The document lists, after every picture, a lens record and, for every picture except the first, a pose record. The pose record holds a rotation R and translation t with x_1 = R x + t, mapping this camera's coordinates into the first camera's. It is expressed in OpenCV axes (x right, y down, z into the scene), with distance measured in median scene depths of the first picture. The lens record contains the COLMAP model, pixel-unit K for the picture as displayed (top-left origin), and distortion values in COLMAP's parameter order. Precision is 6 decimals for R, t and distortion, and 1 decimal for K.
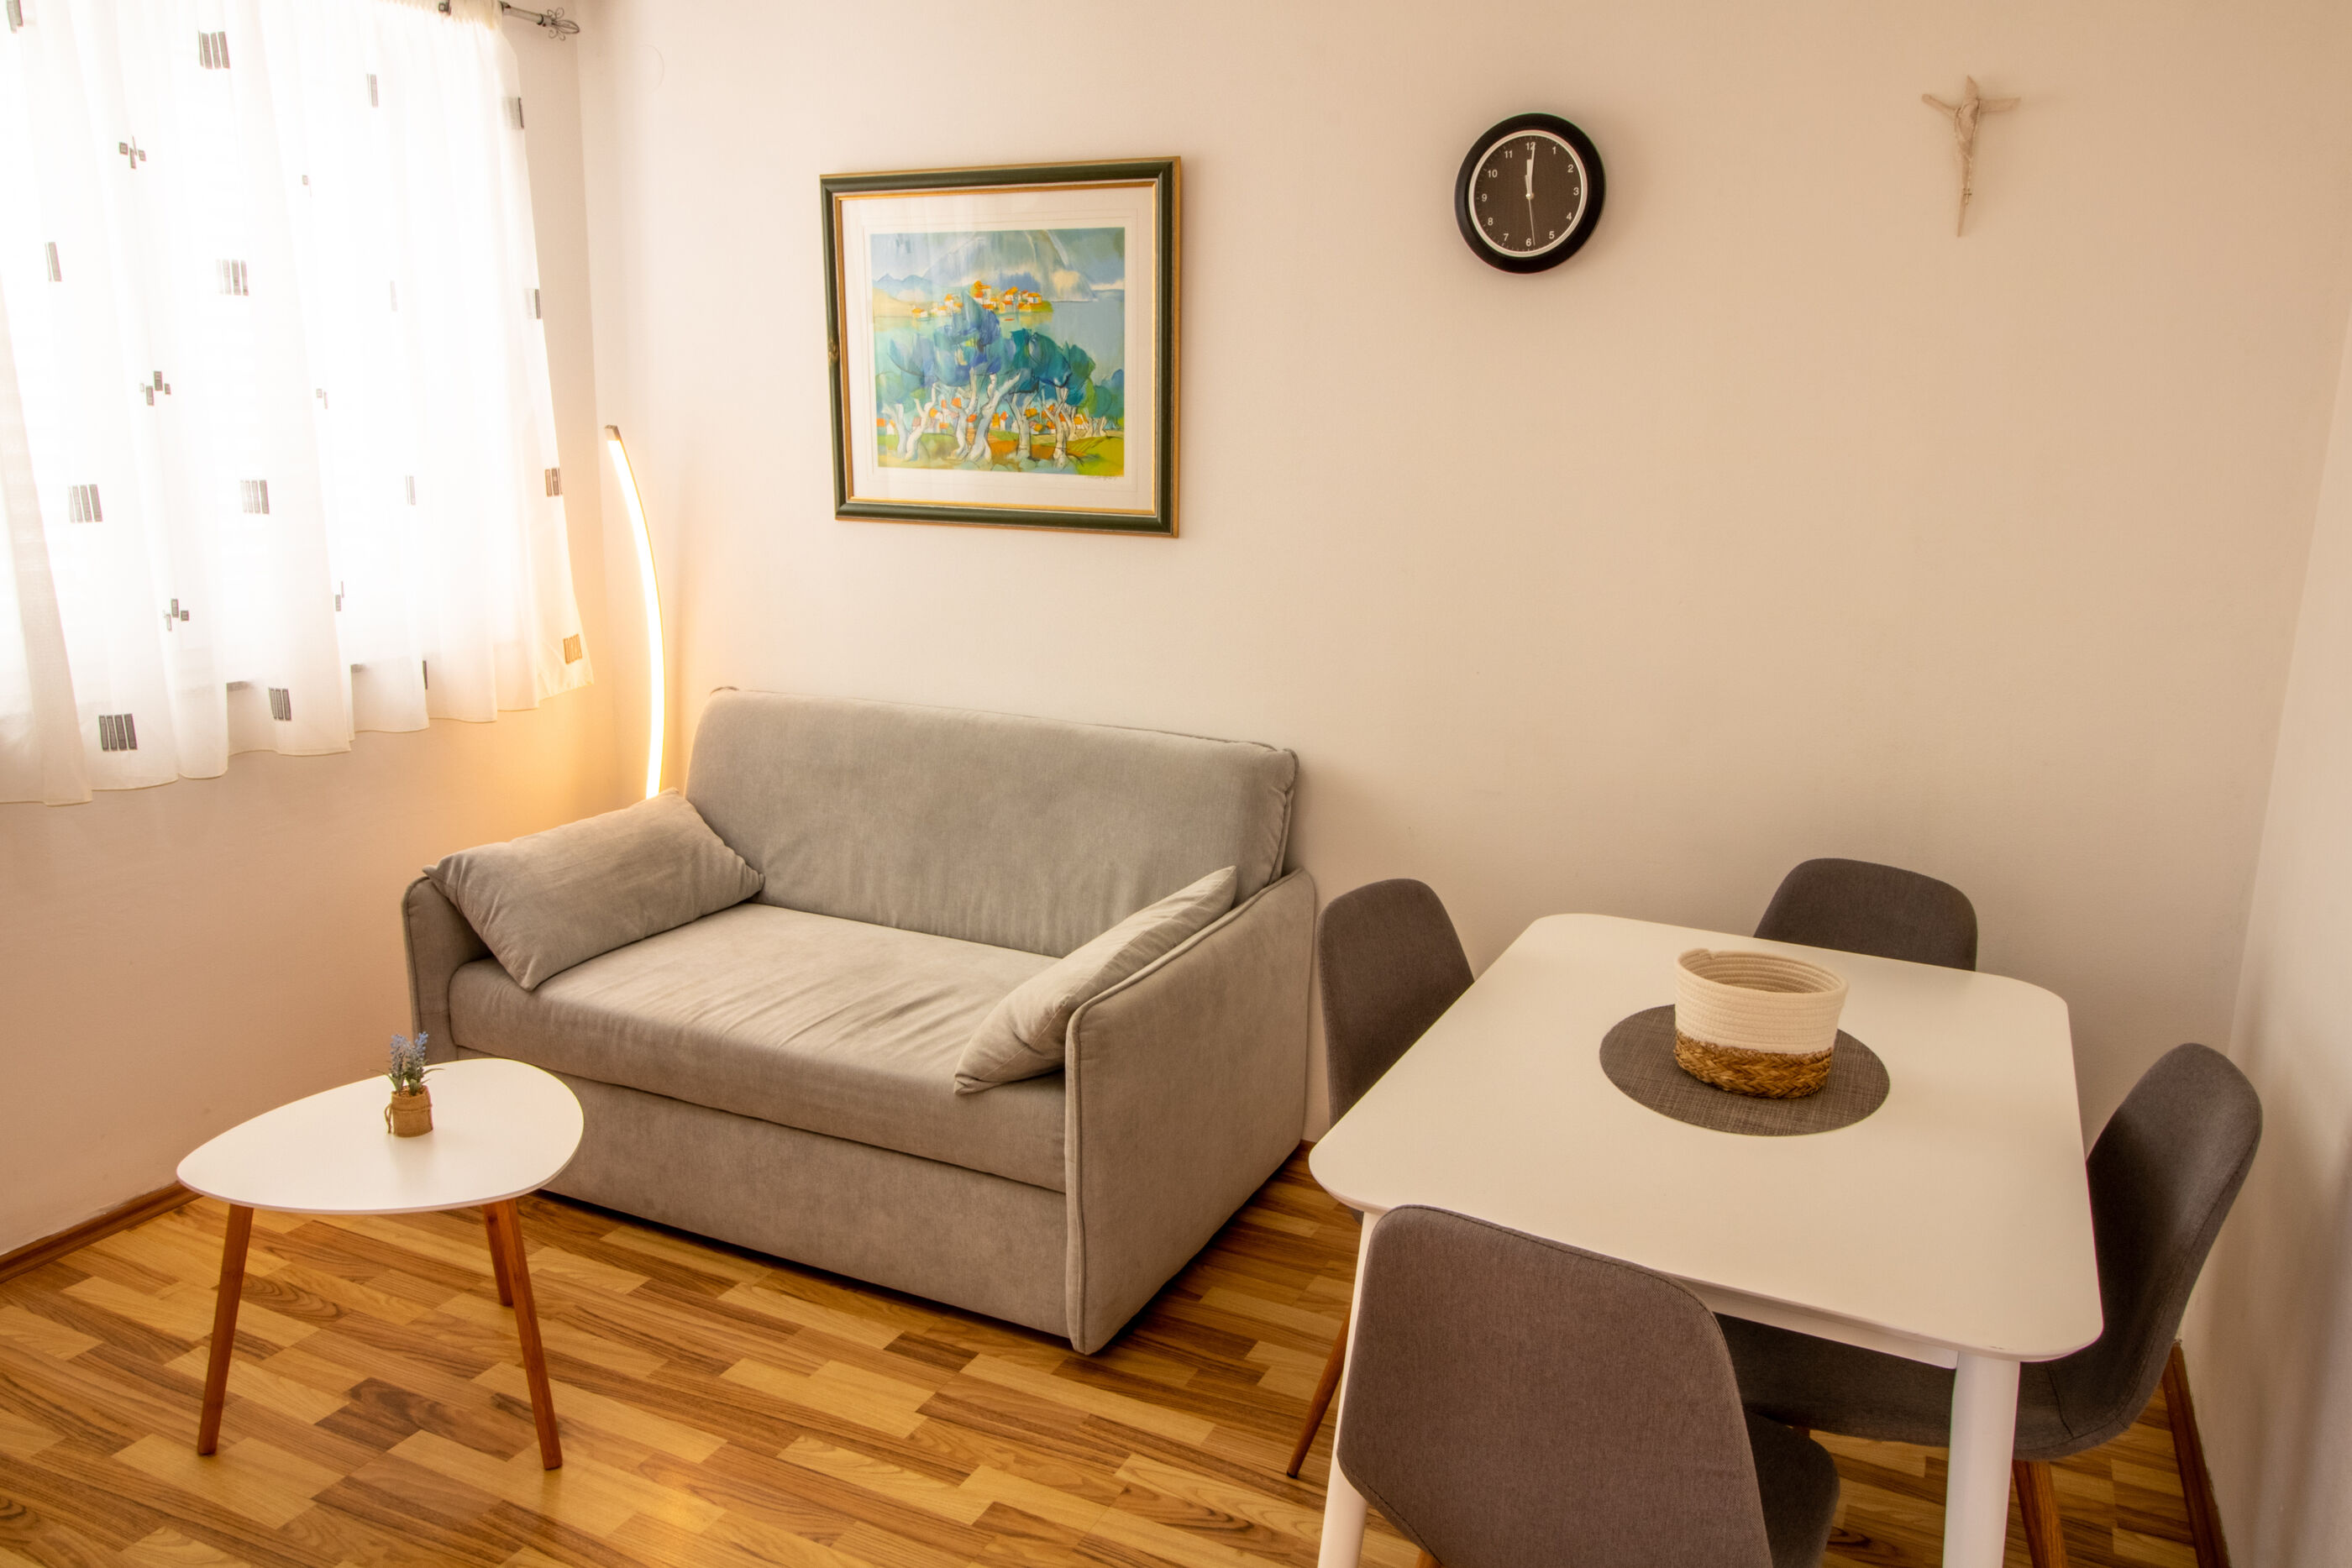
lens RADIAL K [[1682.7, 0, 1177.6], [0, 1682.7, 780.0], [0, 0, 1]] dist [0.011488, -0.008805]
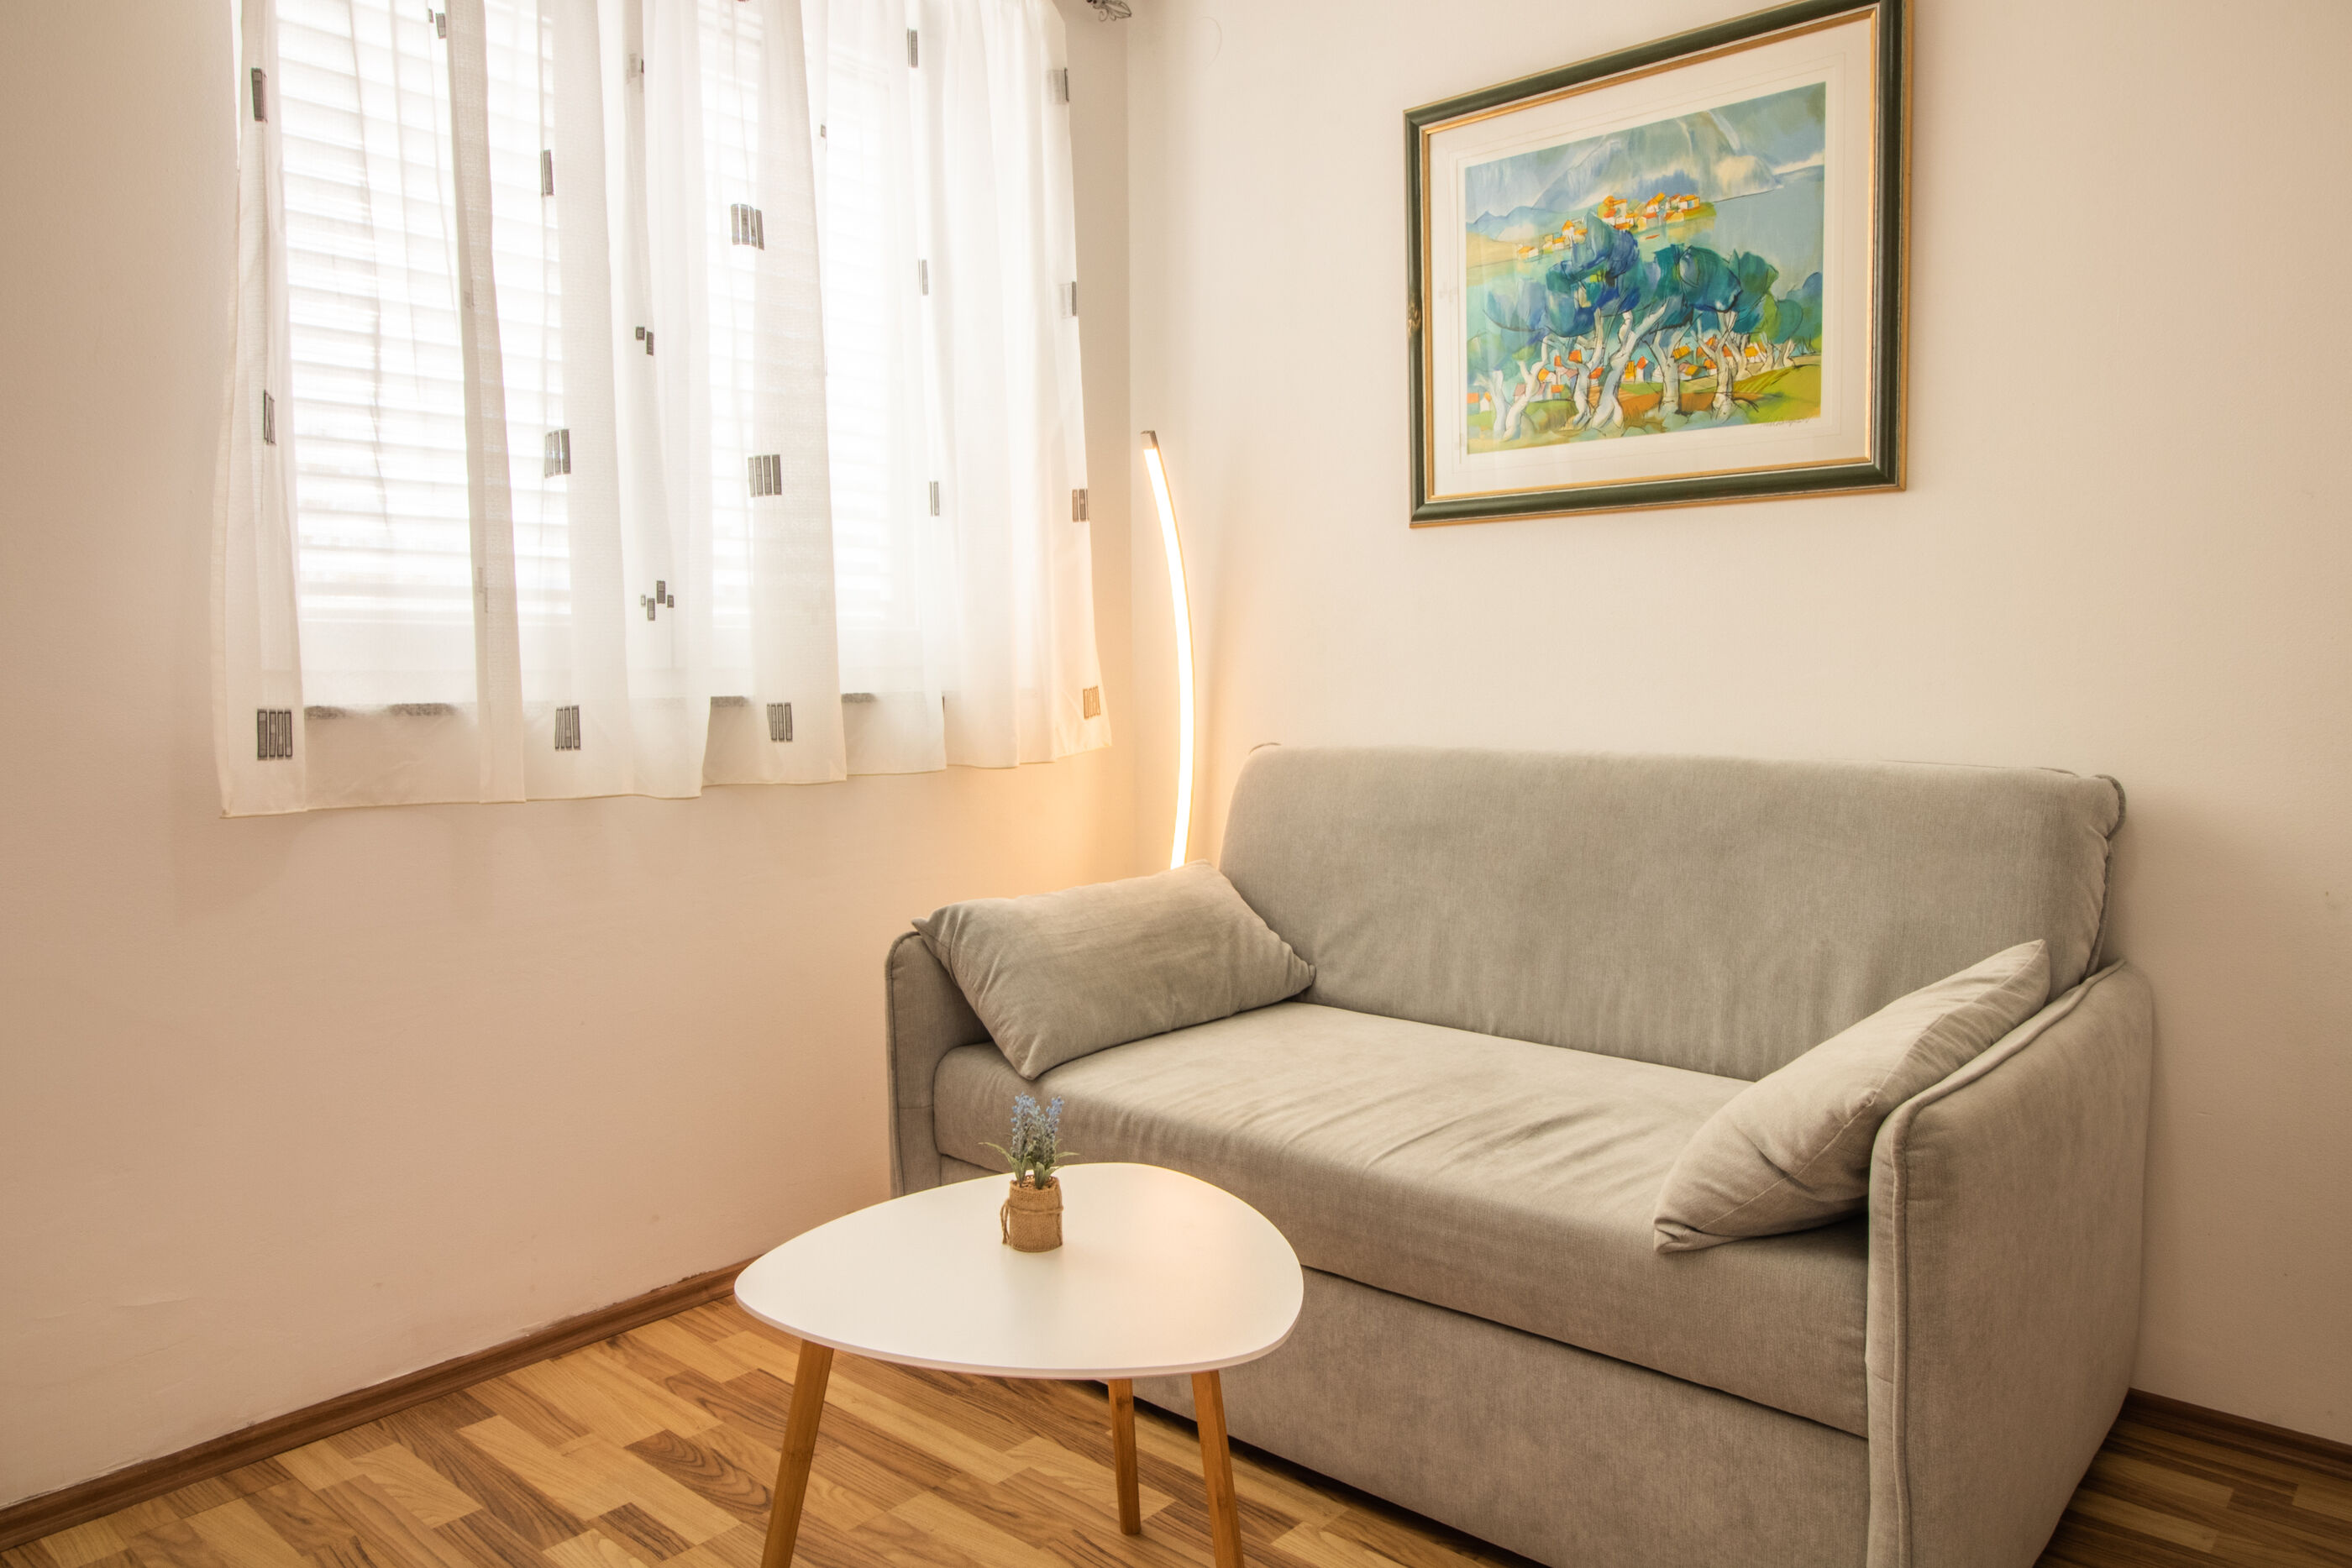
lens RADIAL K [[1583.8, 0, 1183.6], [0, 1583.8, 770.9], [0, 0, 1]] dist [0.014602, -0.015238]
pose [[0.963020, -0.007876, -0.269315, -0.115095], [-0.032113, 0.989092, -0.143756, 0.081274], [0.267510, 0.147088, 0.952262, 0.293382]]
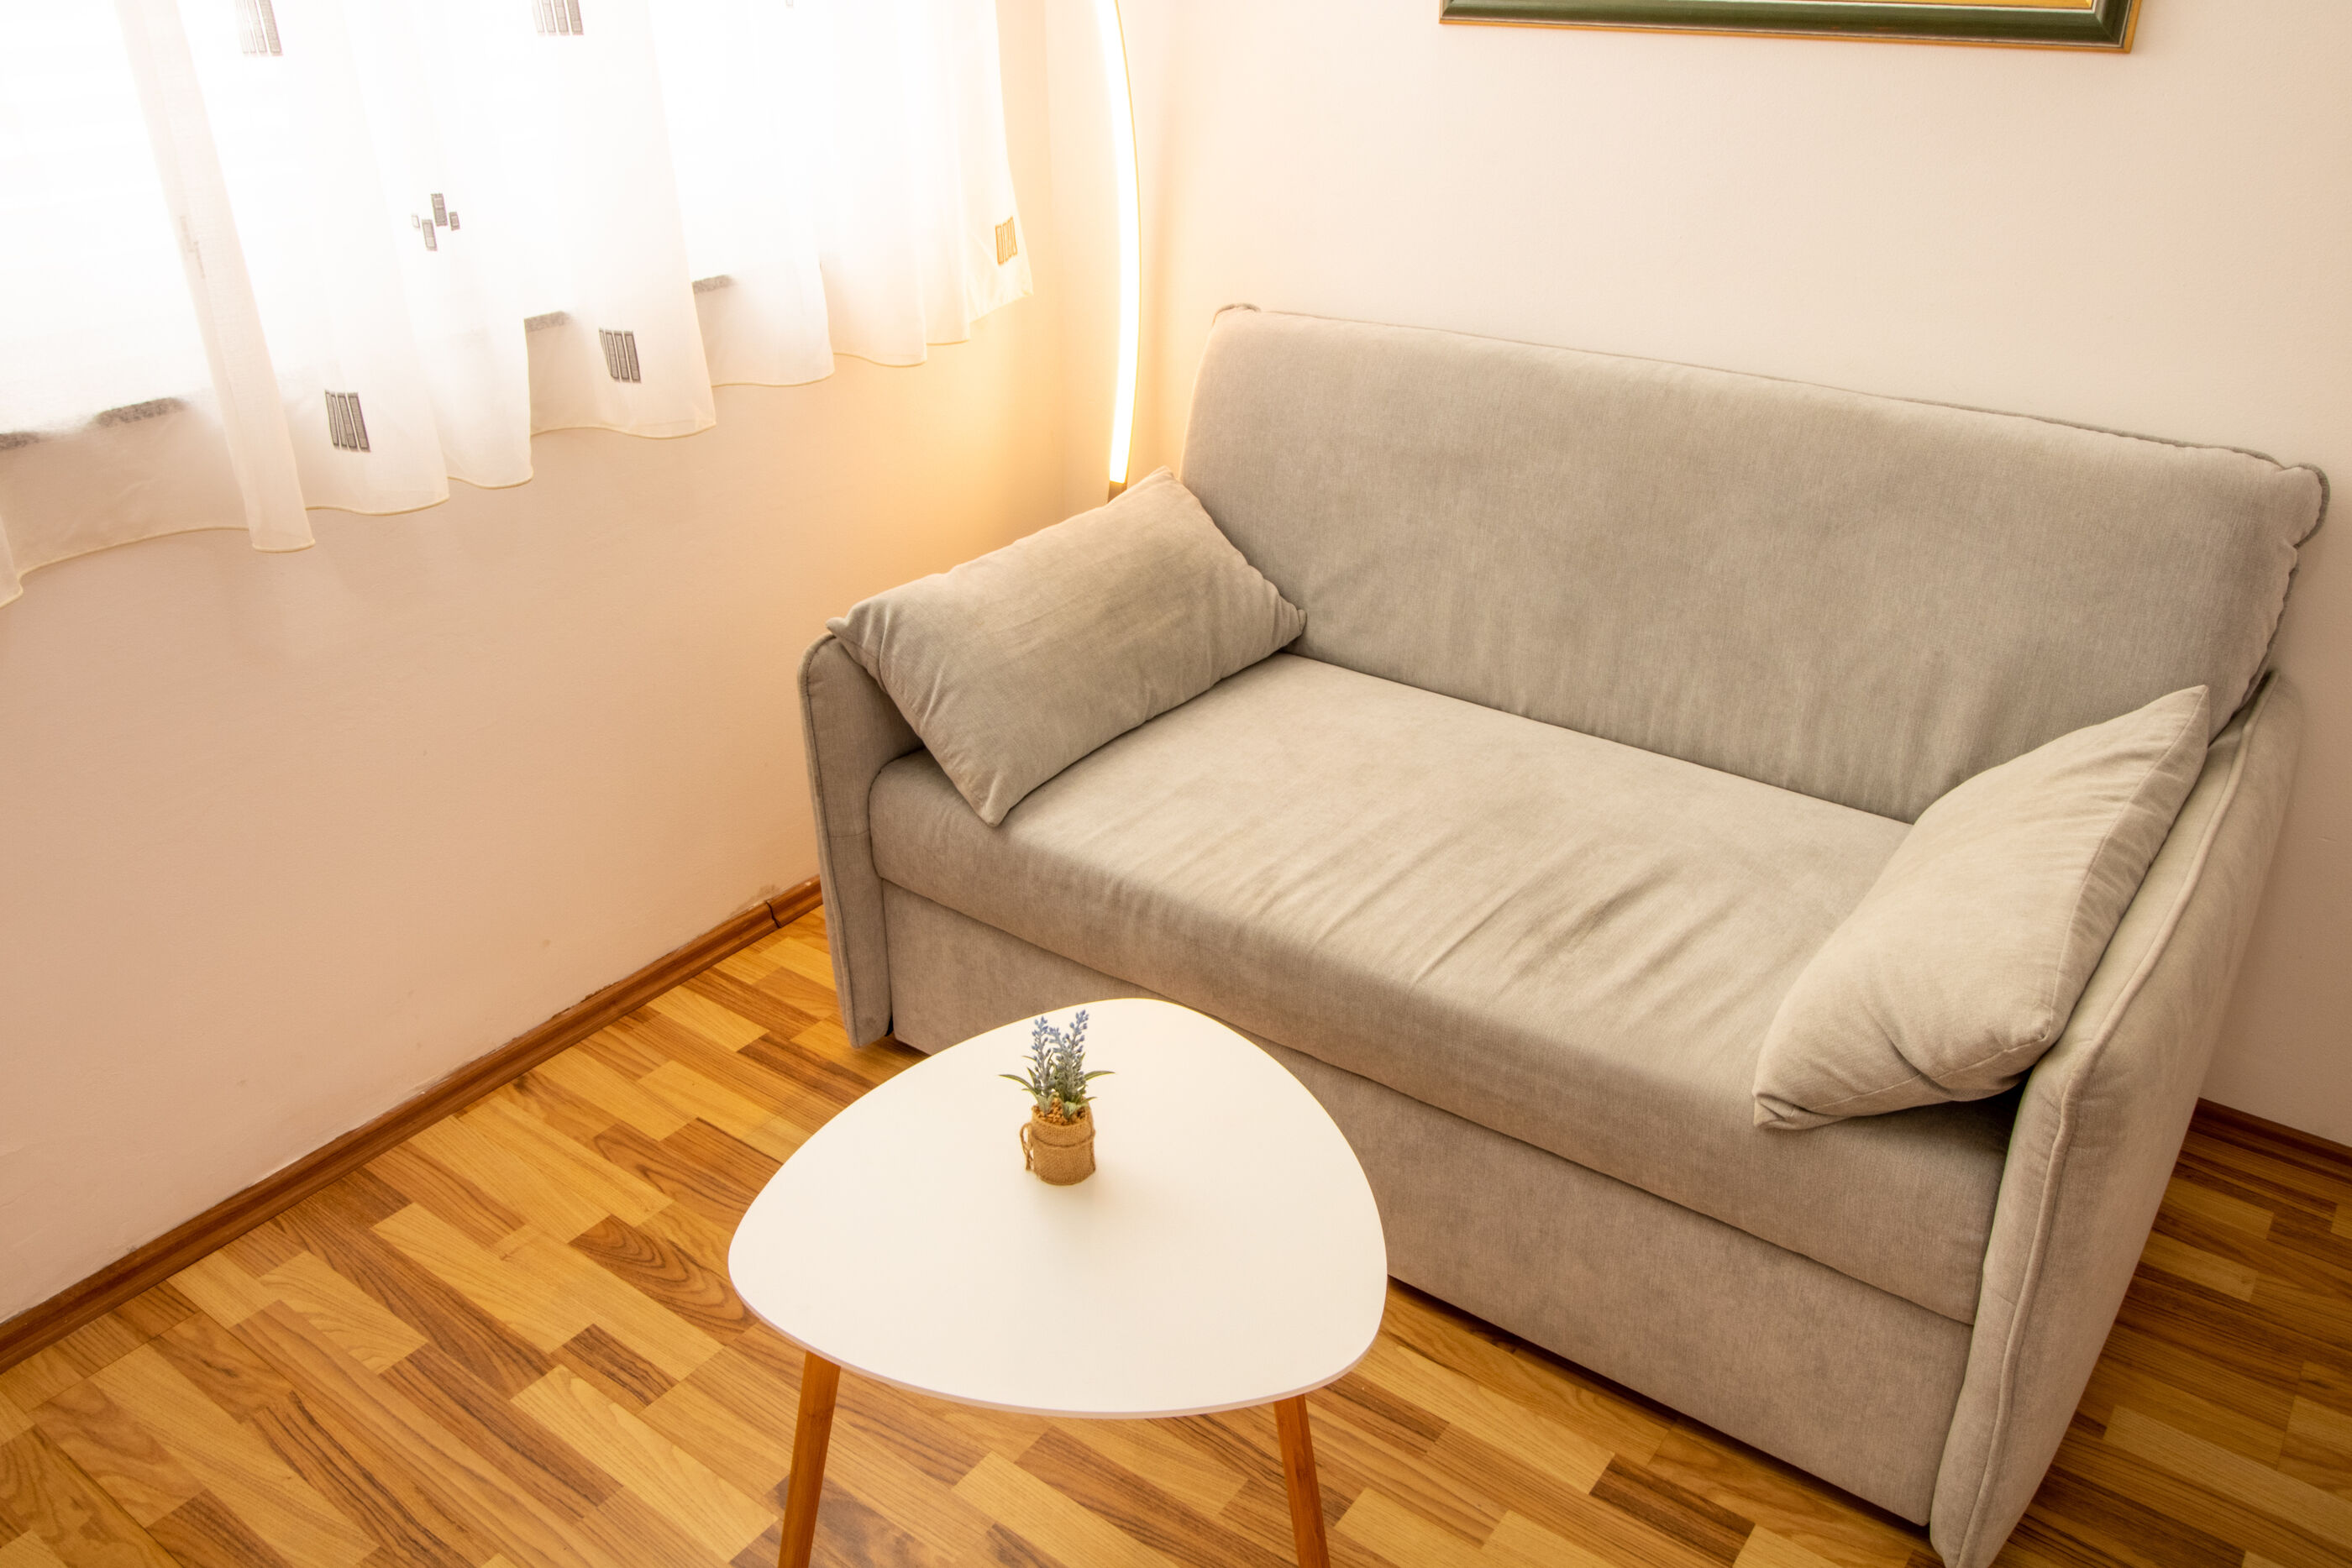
lens RADIAL K [[1810.6, 0, 1178.3], [0, 1810.6, 779.6], [0, 0, 1]] dist [0.012573, -0.005811]
pose [[0.981837, 0.061435, -0.179507, -0.179622], [-0.014350, 0.967460, 0.252615, -0.062149], [0.189185, -0.245451, 0.950770, 0.338275]]
